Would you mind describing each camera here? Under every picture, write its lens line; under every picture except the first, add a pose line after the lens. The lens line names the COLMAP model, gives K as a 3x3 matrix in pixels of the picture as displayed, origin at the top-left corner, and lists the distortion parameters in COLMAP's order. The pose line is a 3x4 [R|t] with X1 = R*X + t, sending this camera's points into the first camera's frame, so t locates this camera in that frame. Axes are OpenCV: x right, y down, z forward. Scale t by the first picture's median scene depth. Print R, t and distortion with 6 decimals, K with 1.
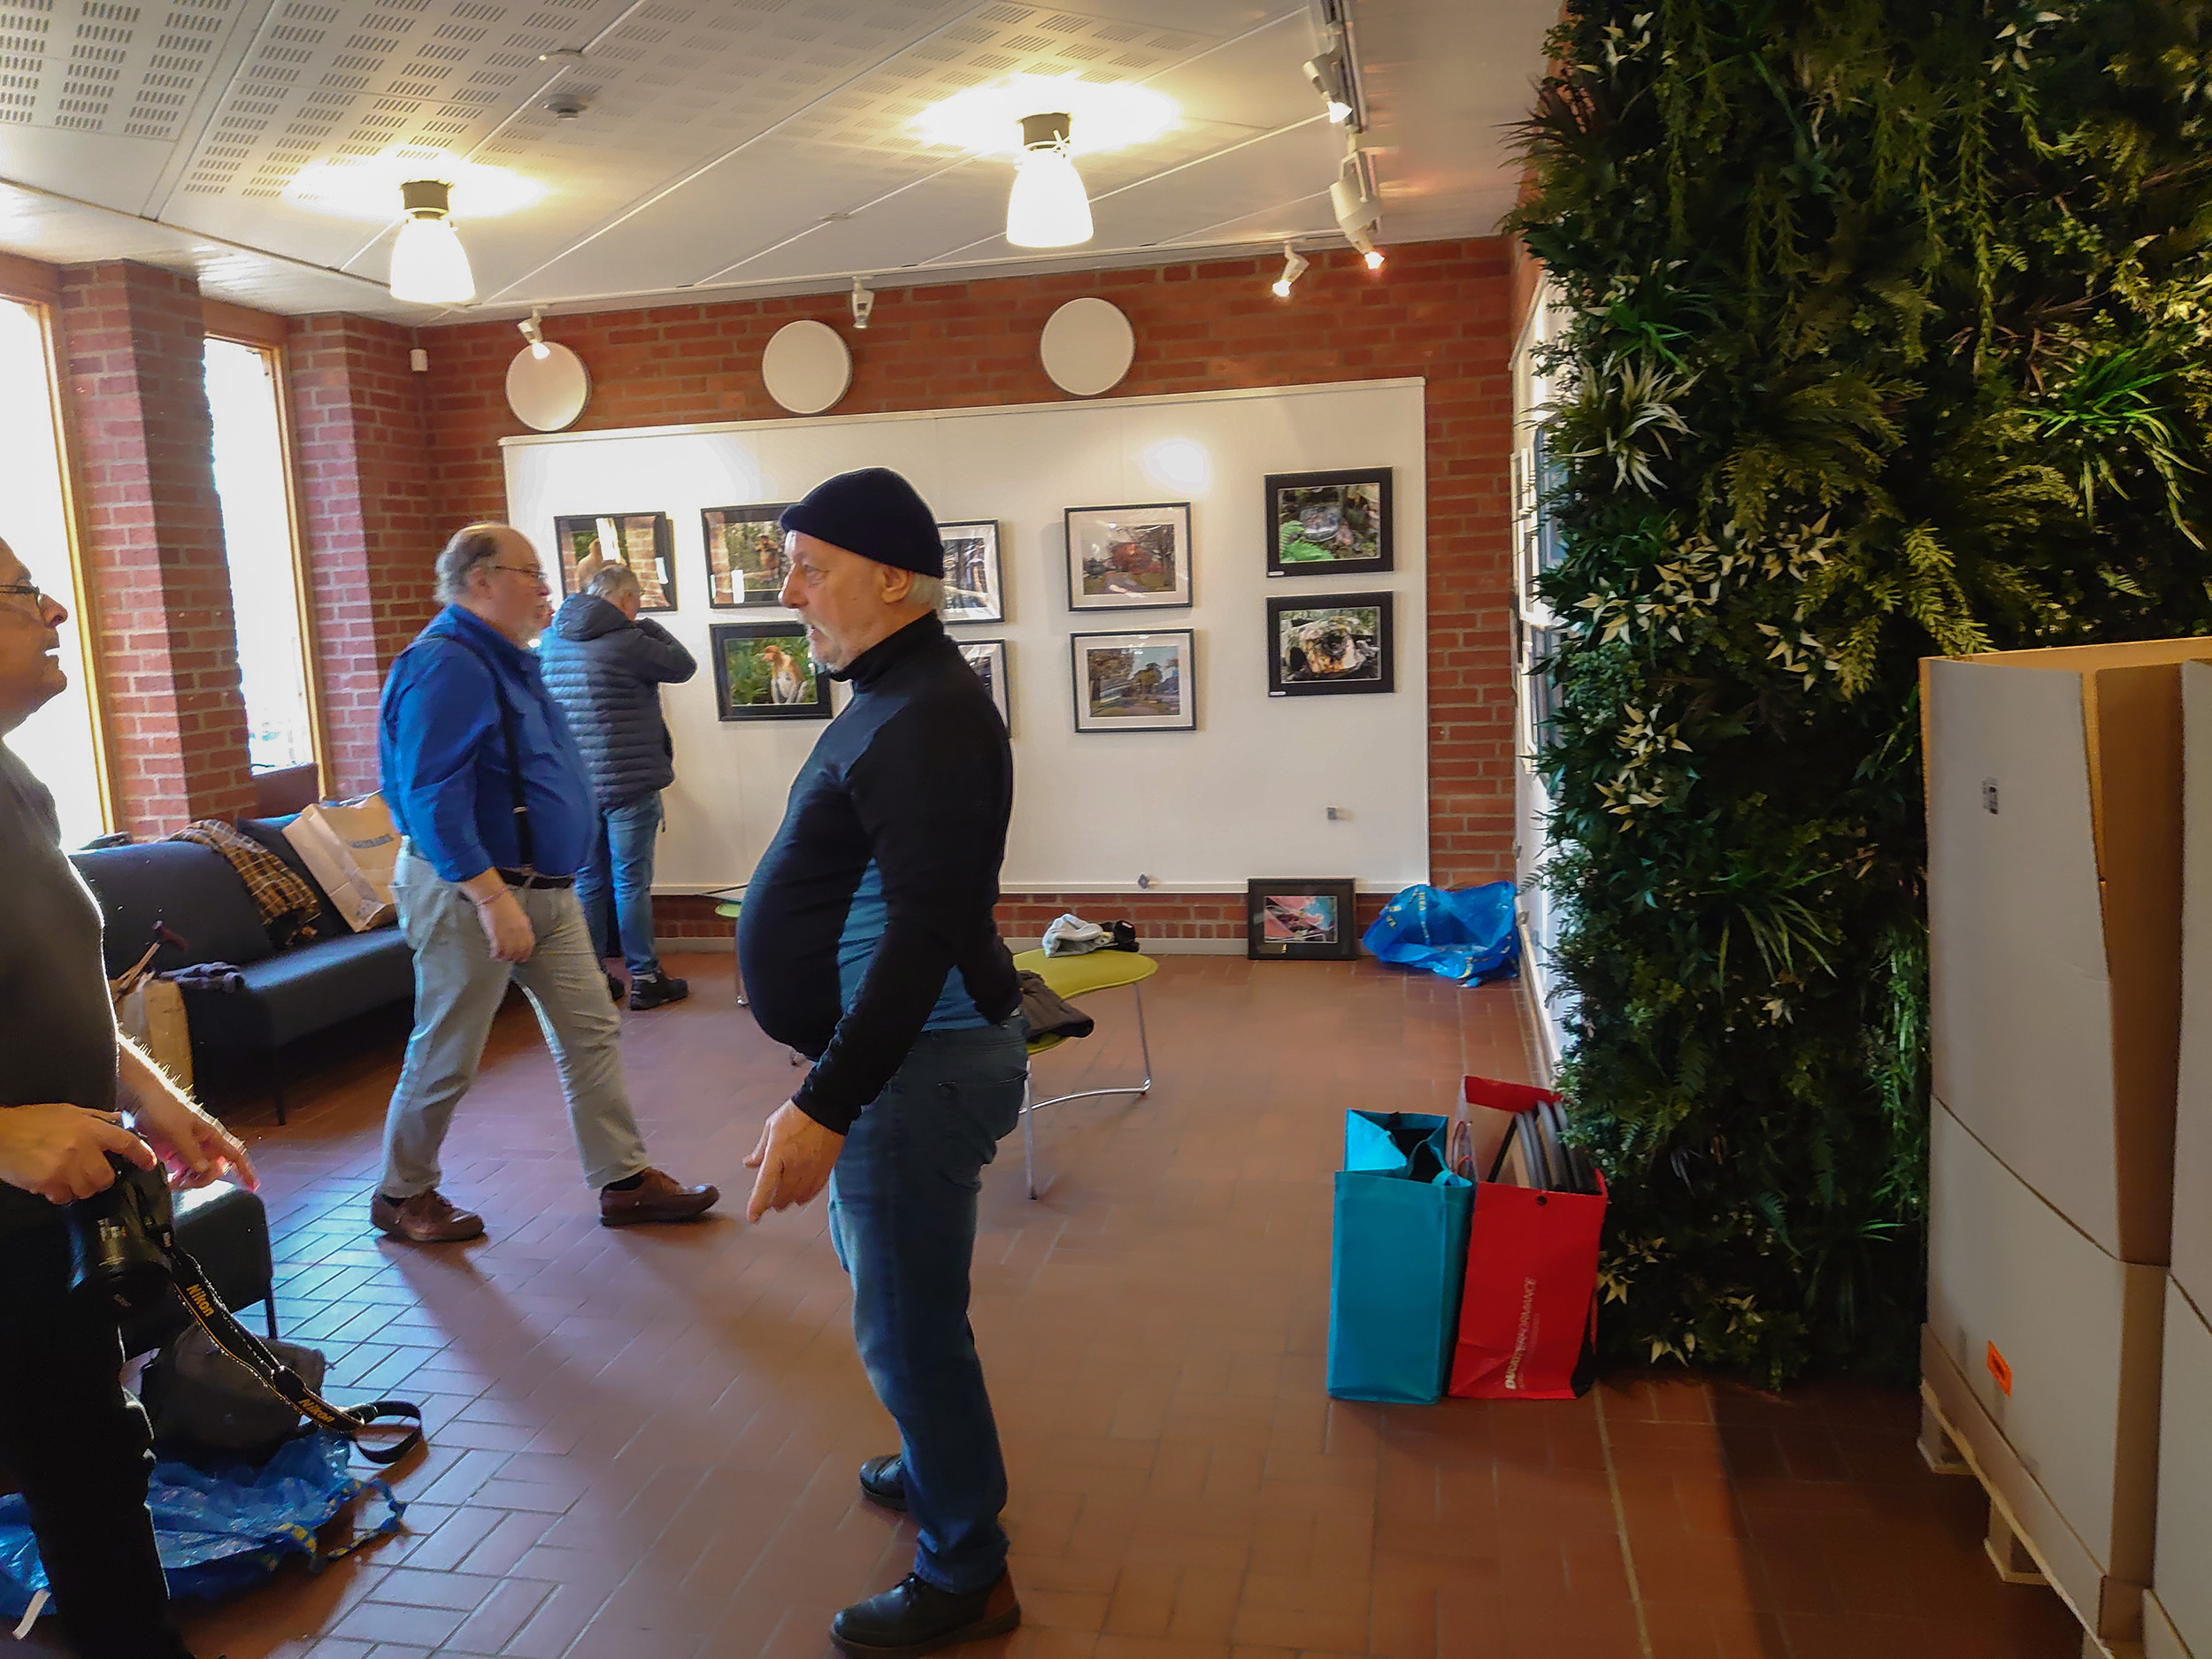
lens RADIAL K [[1767.2, 0, 1065.6], [0, 1767.2, 853.8], [0, 0, 1]] dist [-0.027419, 0.015721]
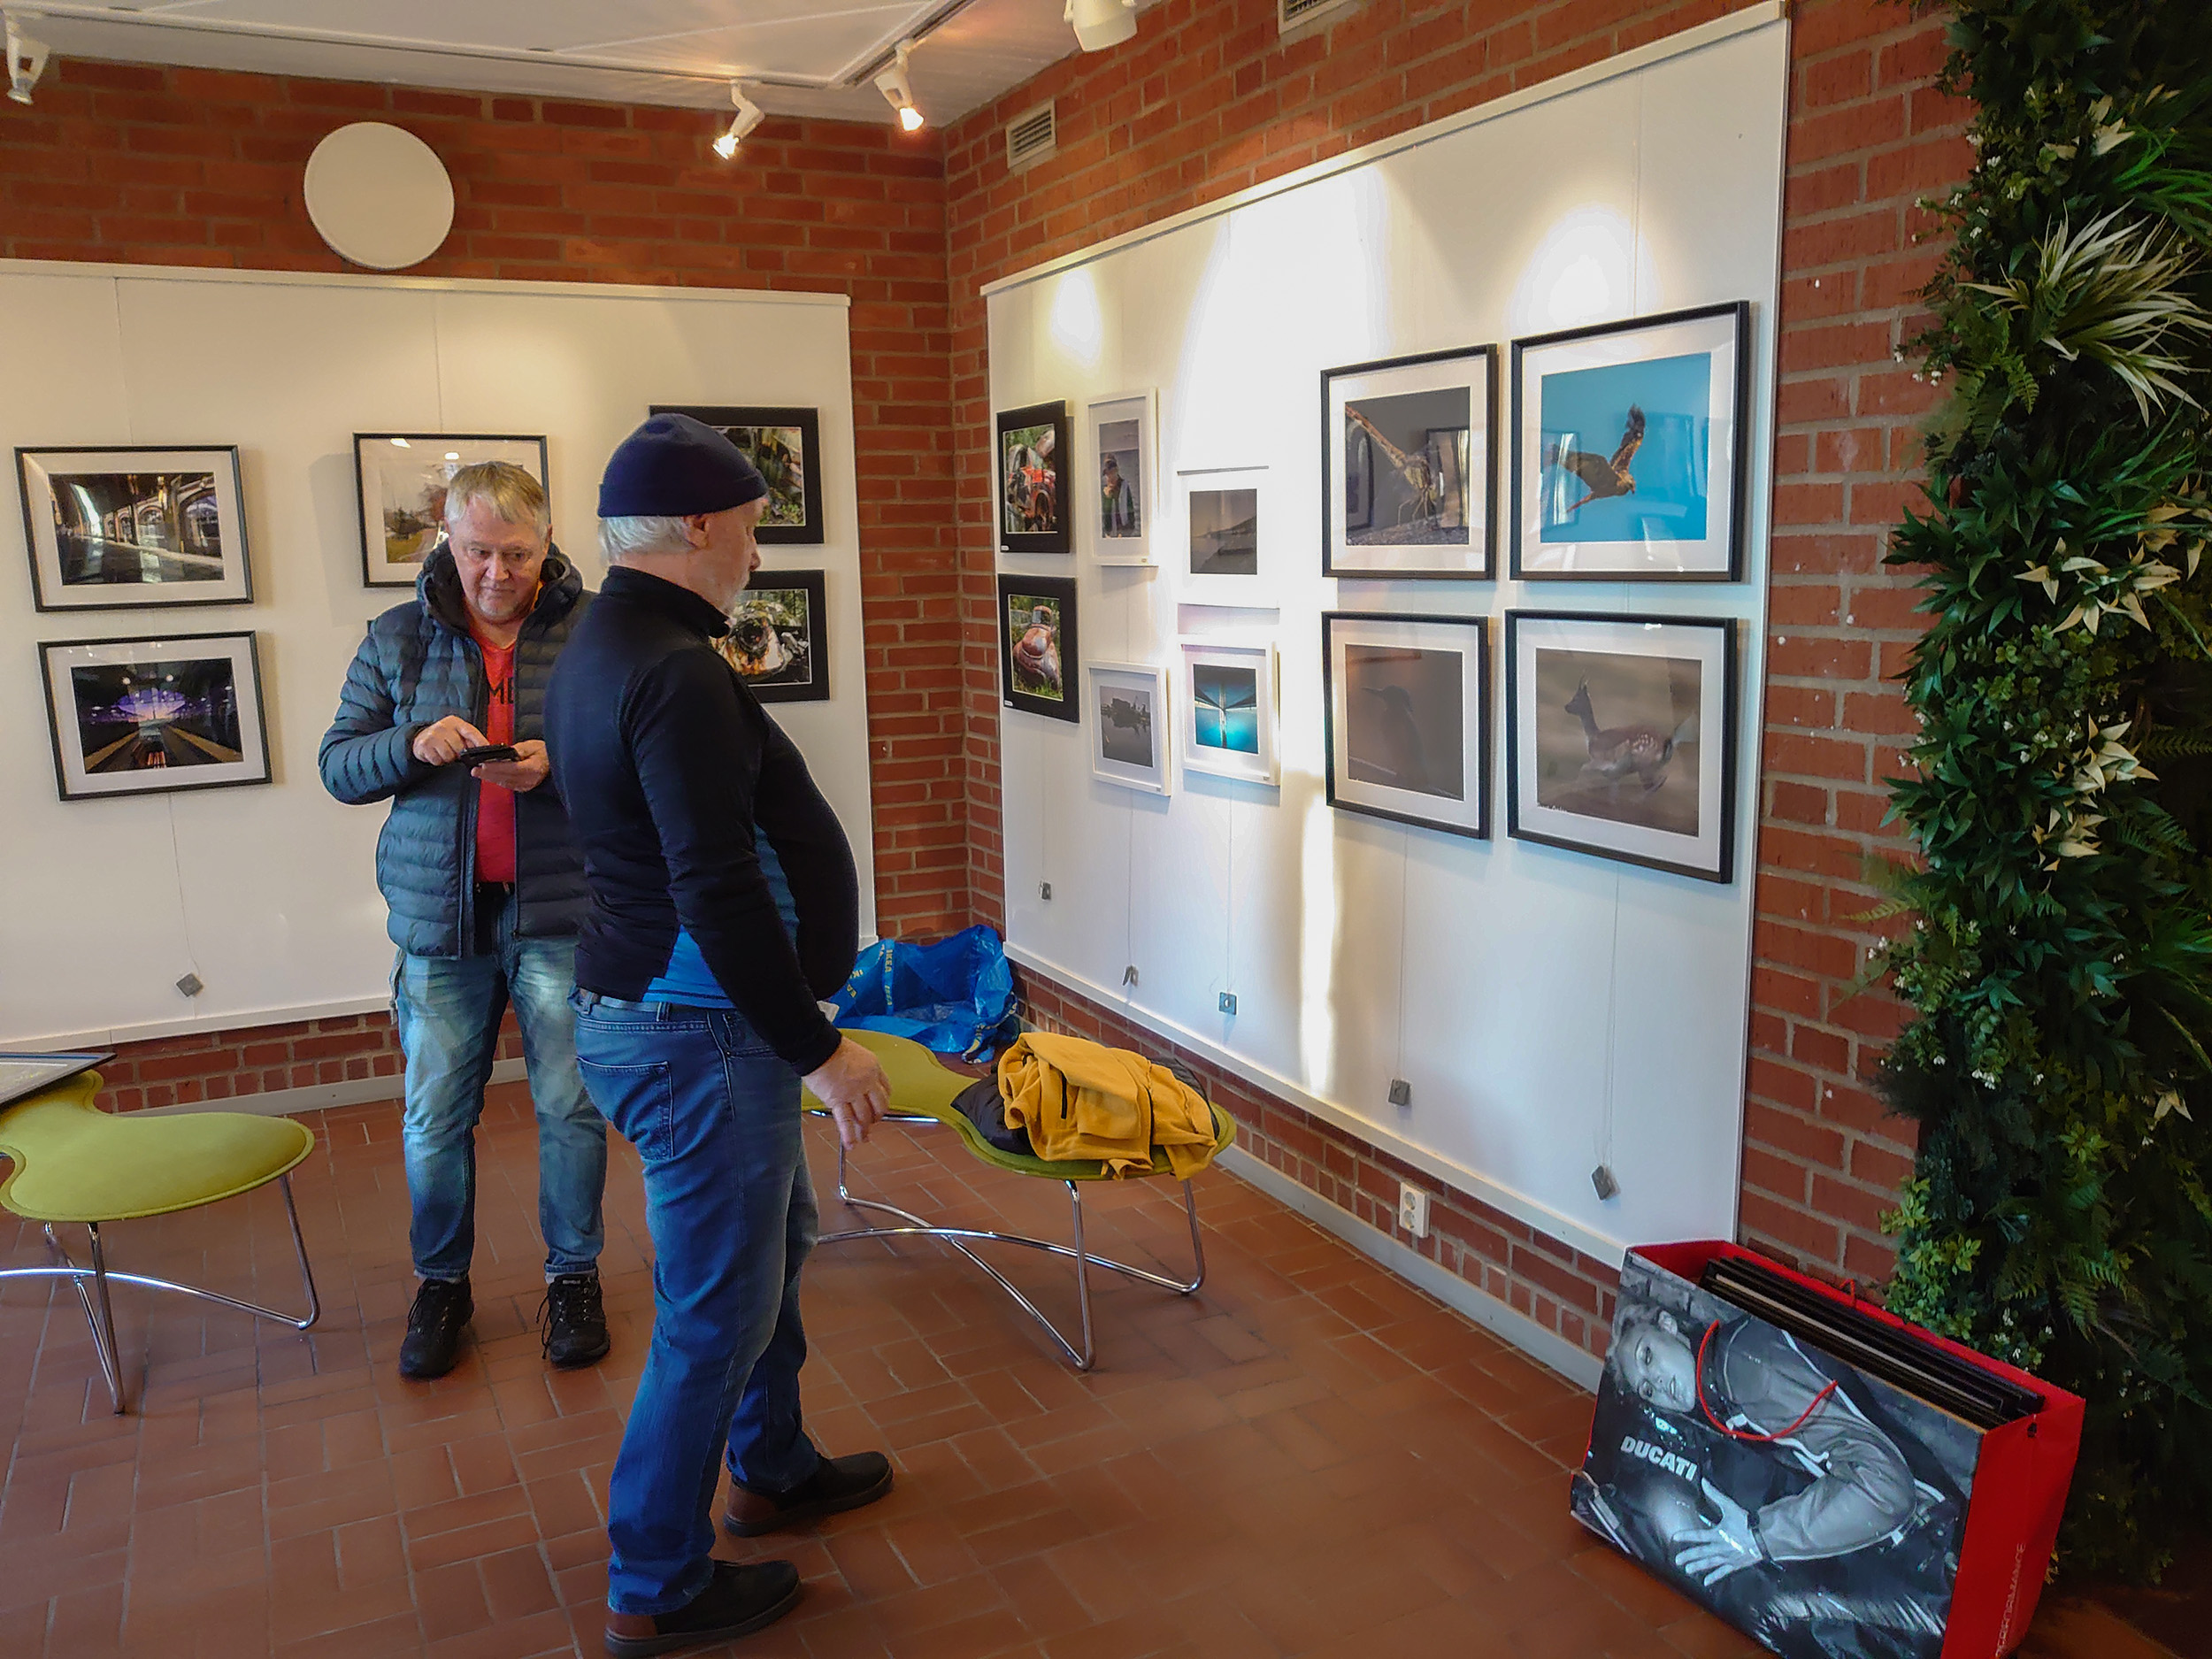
lens RADIAL K [[1731.6, 0, 1084.1], [0, 1731.6, 850.0], [0, 0, 1]] dist [-0.024917, 0.014136]
pose [[0.787671, -0.079181, 0.610986, -0.197540], [0.077540, 0.996562, 0.029186, -0.039349], [-0.611197, 0.024386, 0.791103, 0.330492]]
